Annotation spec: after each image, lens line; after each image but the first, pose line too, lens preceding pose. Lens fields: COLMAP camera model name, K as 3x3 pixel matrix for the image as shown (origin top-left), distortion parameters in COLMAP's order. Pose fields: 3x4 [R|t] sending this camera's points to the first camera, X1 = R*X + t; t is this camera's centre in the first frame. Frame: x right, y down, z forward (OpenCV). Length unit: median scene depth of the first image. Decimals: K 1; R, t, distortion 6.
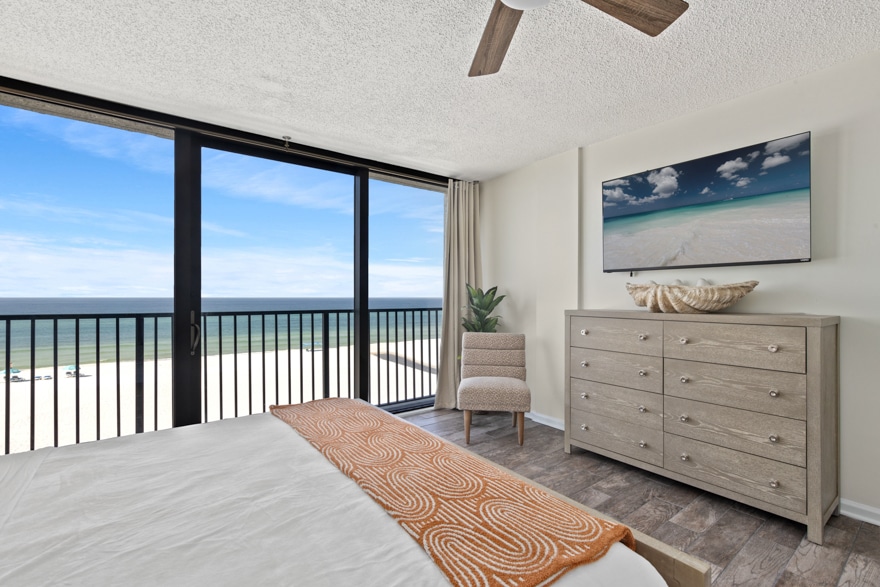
lens RADIAL K [[407.9, 0, 448.0], [0, 407.9, 298.6], [0, 0, 1]] dist [-0.010054, 0.002575]
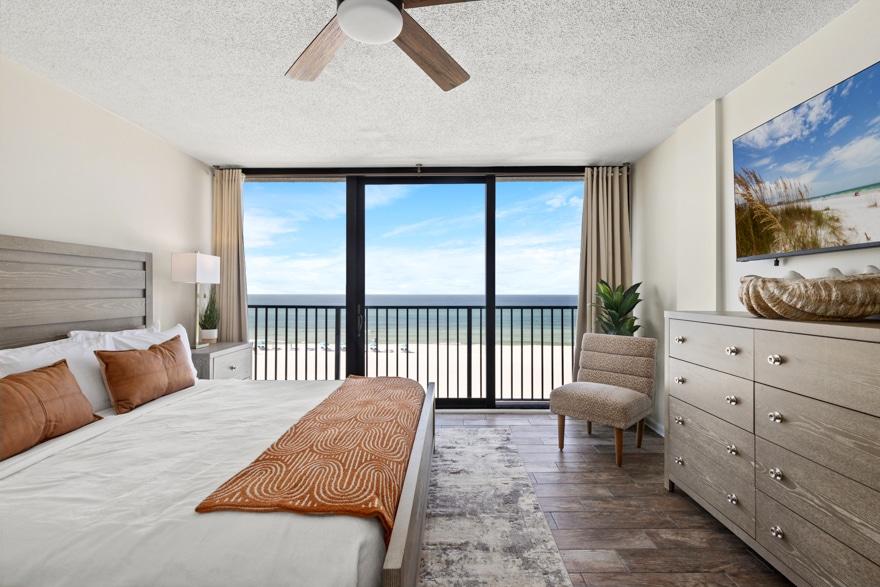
lens RADIAL K [[407.9, 0, 440.0], [0, 407.9, 291.8], [0, 0, 1]] dist [-0.010054, 0.002575]
pose [[0.777225, -0.004324, -0.629207, 0.447467], [-0.000612, 0.999971, -0.007627, -0.003274], [0.629222, 0.006313, 0.777200, 0.094165]]
